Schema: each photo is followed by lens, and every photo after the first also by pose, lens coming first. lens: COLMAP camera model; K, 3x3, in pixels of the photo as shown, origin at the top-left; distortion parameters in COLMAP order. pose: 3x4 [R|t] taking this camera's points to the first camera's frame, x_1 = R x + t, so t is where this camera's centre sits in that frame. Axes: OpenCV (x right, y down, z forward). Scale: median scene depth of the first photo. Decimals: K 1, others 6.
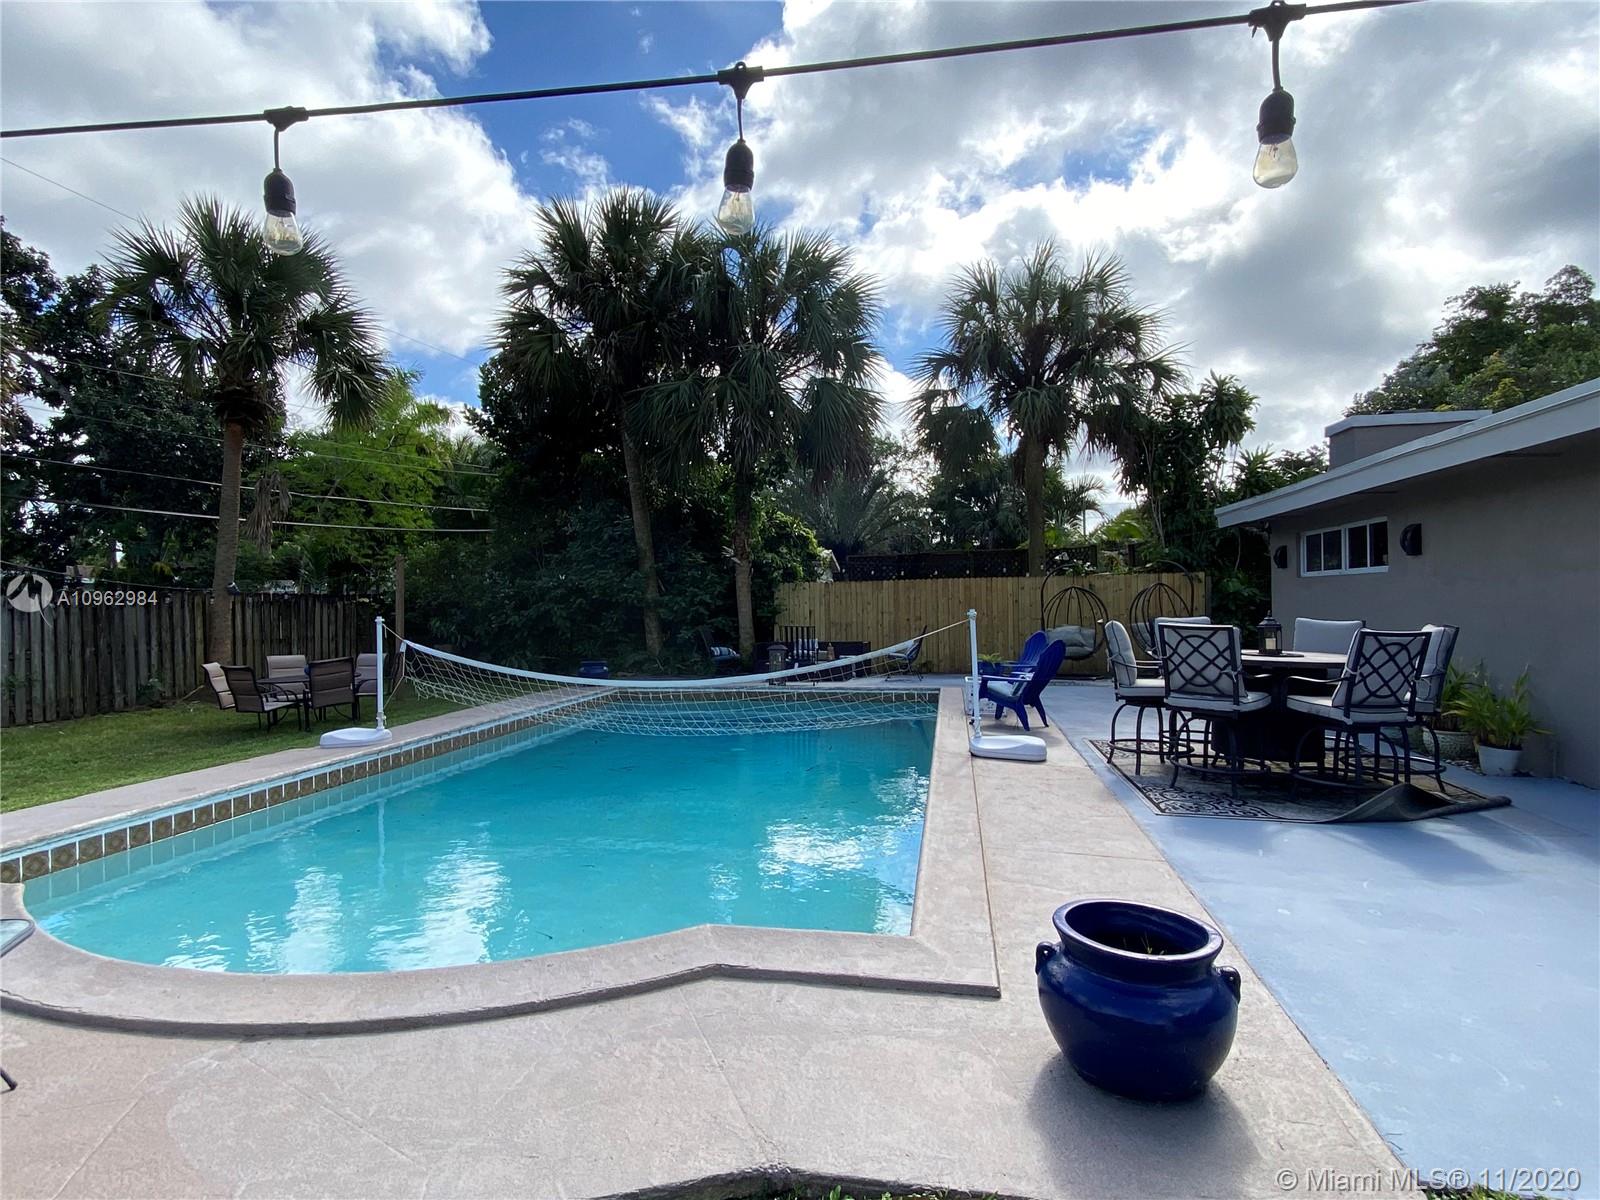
lens RADIAL K [[840.6, 0, 800.0], [0, 840.6, 600.0], [0, 0, 1]] dist [0.184831, -0.000005]
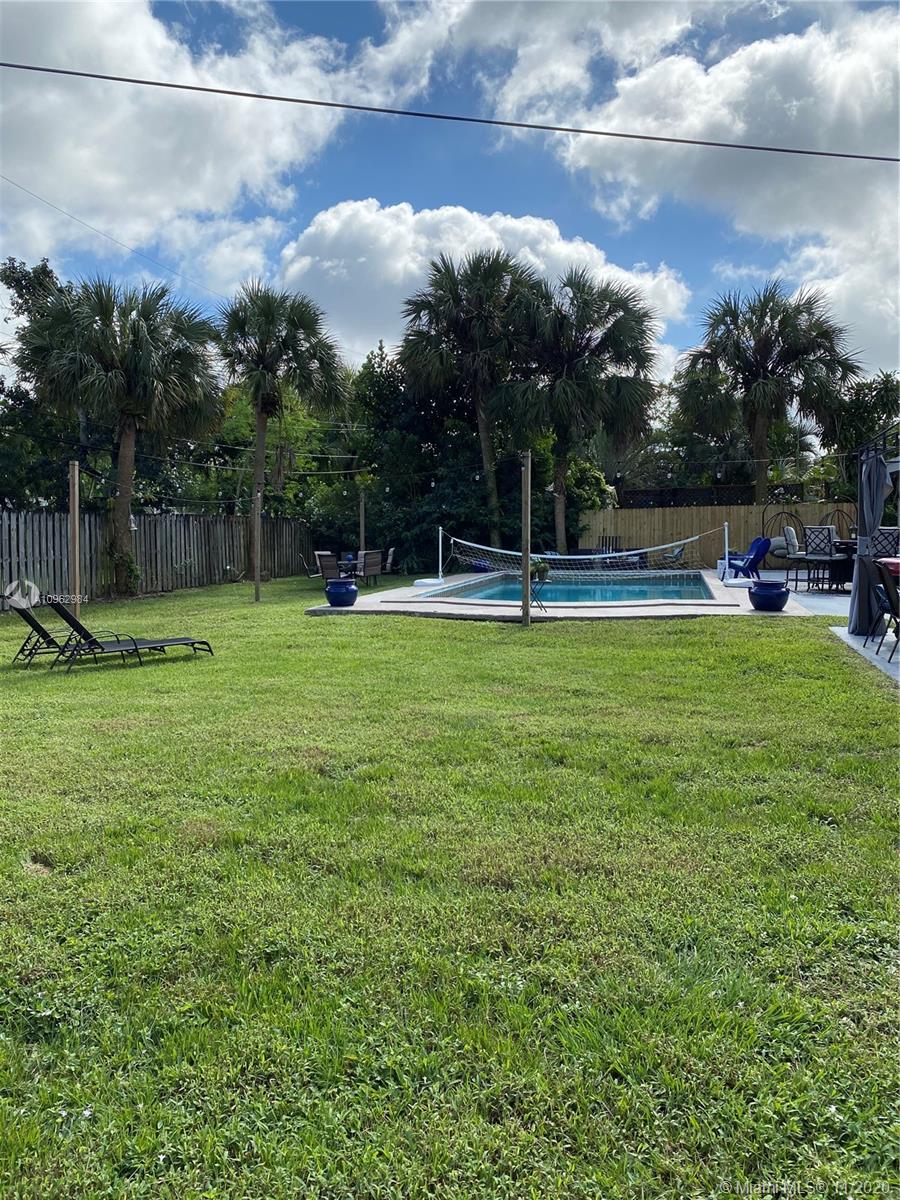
lens RADIAL K [[915.2, 0, 450.0], [0, 915.2, 600.0], [0, 0, 1]] dist [0.131808, -0.000309]
pose [[0.998434, 0.006129, -0.055607, -0.173603], [-0.001626, 0.996740, 0.080663, 0.007958], [0.055920, -0.080447, 0.995189, -0.663431]]
